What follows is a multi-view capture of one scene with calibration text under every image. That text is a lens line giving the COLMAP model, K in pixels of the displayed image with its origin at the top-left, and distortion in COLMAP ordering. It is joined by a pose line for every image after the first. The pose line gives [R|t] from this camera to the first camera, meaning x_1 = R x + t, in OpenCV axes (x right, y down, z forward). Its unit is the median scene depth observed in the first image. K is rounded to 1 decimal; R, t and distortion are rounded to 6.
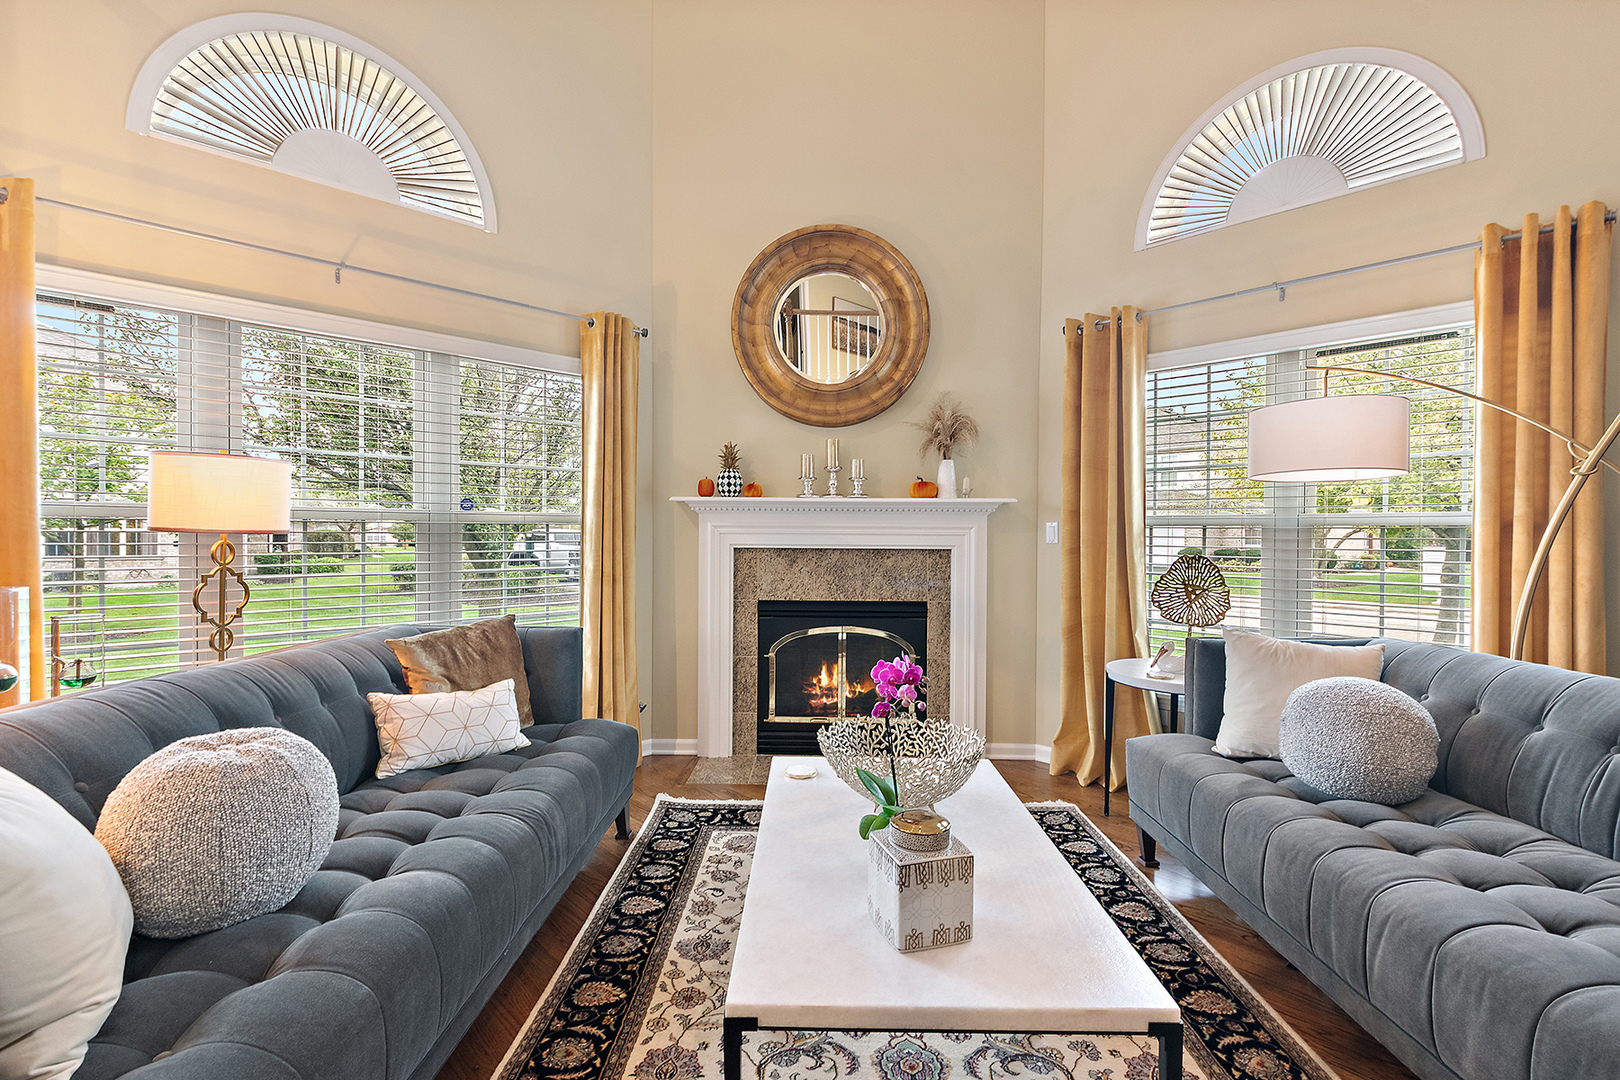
lens RADIAL K [[725.8, 0, 813.3], [0, 725.8, 541.8], [0, 0, 1]] dist [0.000858, -0.002068]
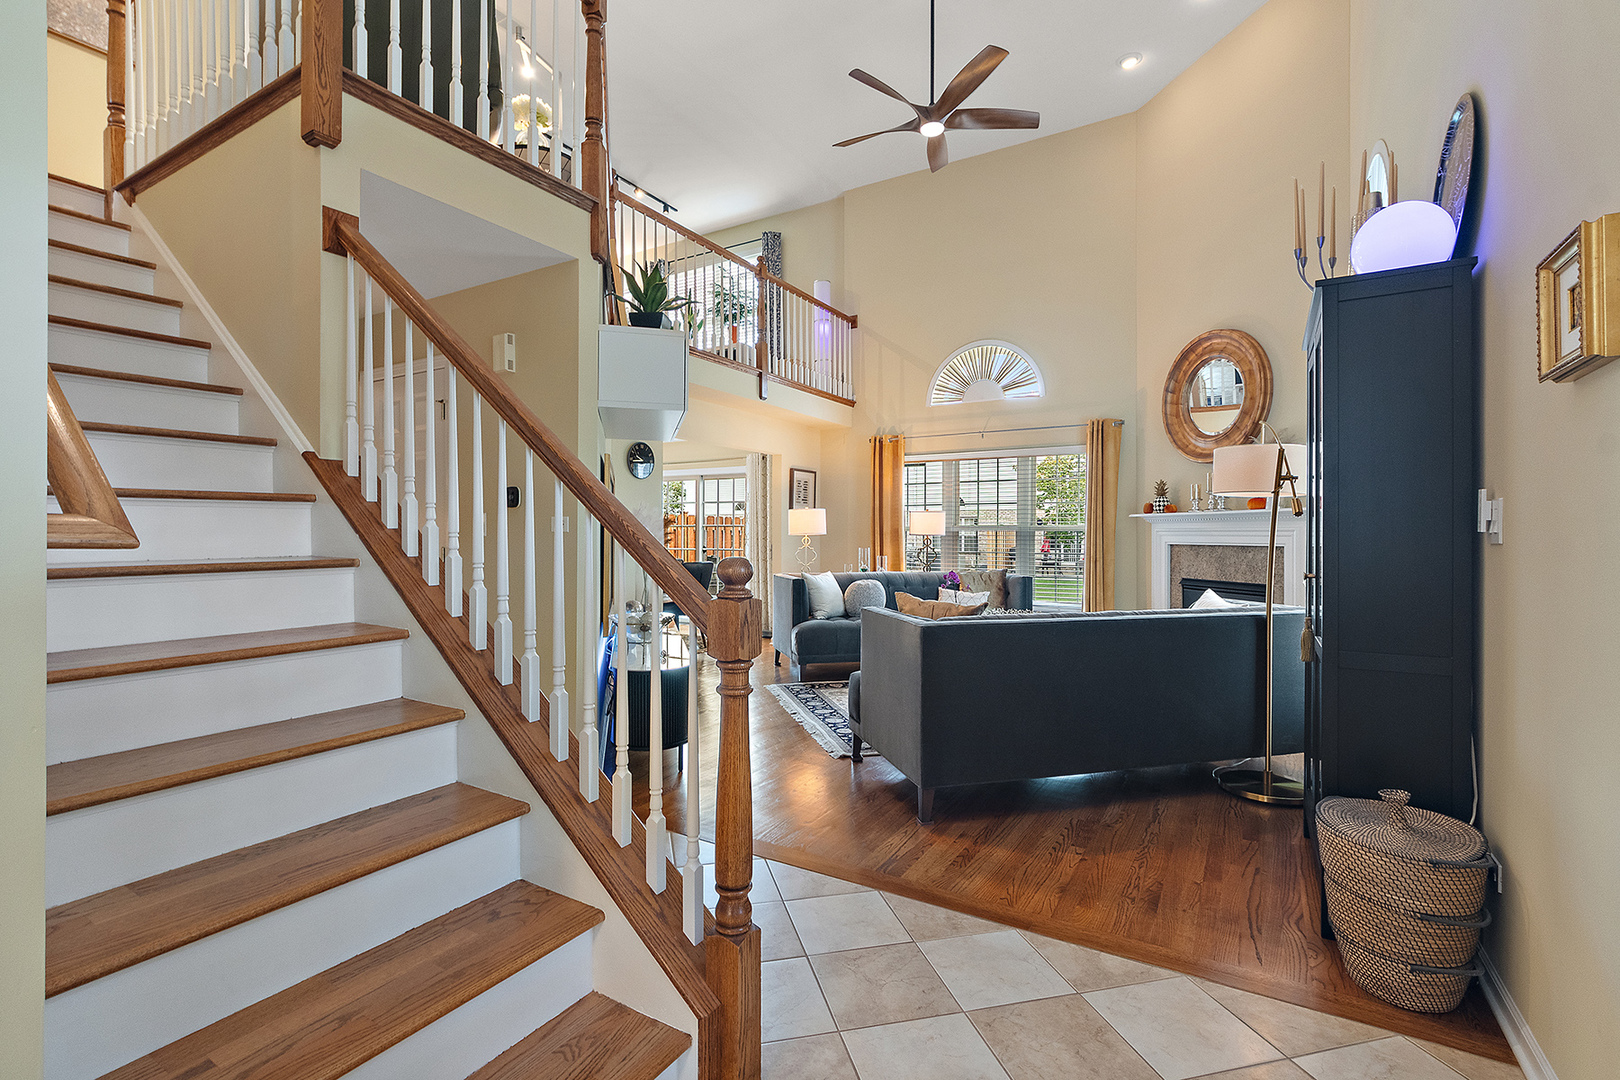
lens RADIAL K [[725.8, 0, 818.6], [0, 725.8, 533.8], [0, 0, 1]] dist [0.000858, -0.002068]
pose [[0.268080, -0.004707, -0.963385, 1.252424], [-0.014300, 0.999858, -0.008865, 0.010188], [0.963291, 0.016153, 0.267974, -0.182505]]
